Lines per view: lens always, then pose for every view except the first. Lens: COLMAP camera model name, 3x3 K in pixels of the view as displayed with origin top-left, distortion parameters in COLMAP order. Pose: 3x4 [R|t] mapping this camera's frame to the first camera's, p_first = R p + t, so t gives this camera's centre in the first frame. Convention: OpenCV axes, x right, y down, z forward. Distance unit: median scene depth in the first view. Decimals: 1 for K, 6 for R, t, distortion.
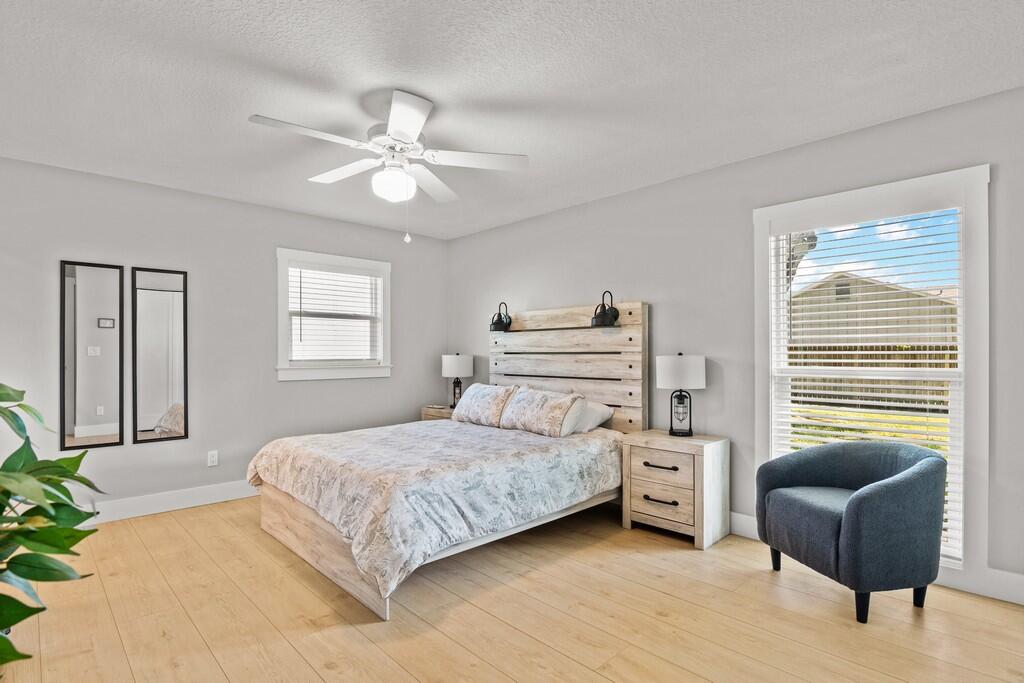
lens RADIAL K [[521.9, 0, 512.0], [0, 521.9, 341.5], [0, 0, 1]] dist [-0.002796, -0.012006]
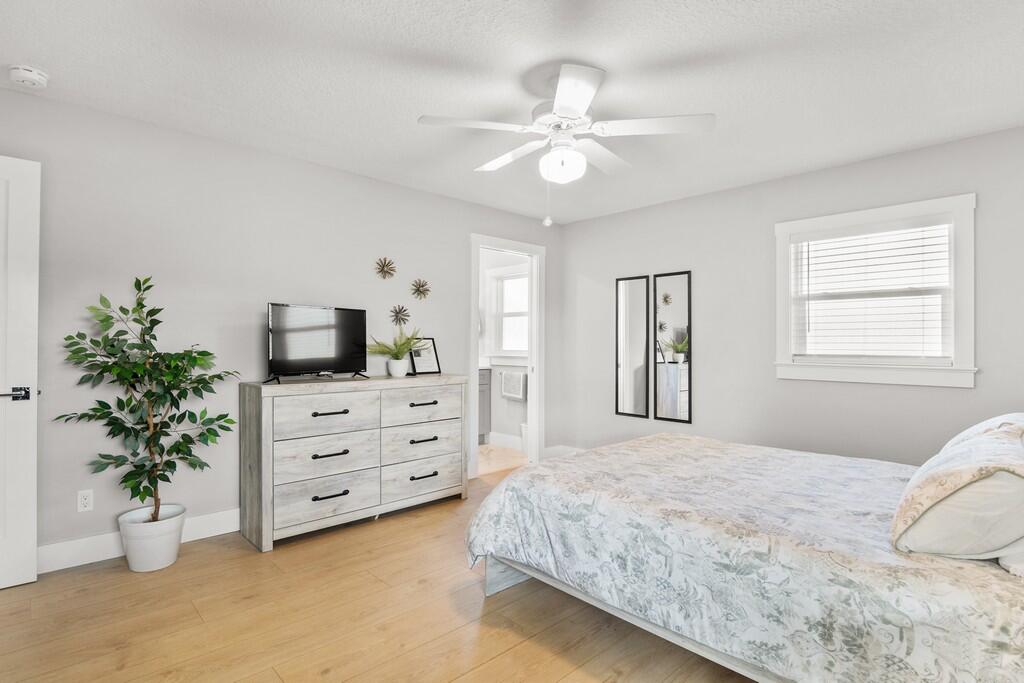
lens RADIAL K [[533.0, 0, 500.0], [0, 533.0, 340.8], [0, 0, 1]] dist [-0.003493, -0.013610]
pose [[-0.062669, -0.005271, -0.998020, 0.647633], [0.014706, 0.999873, -0.006205, 0.017497], [0.997926, -0.015066, -0.062583, 0.846698]]
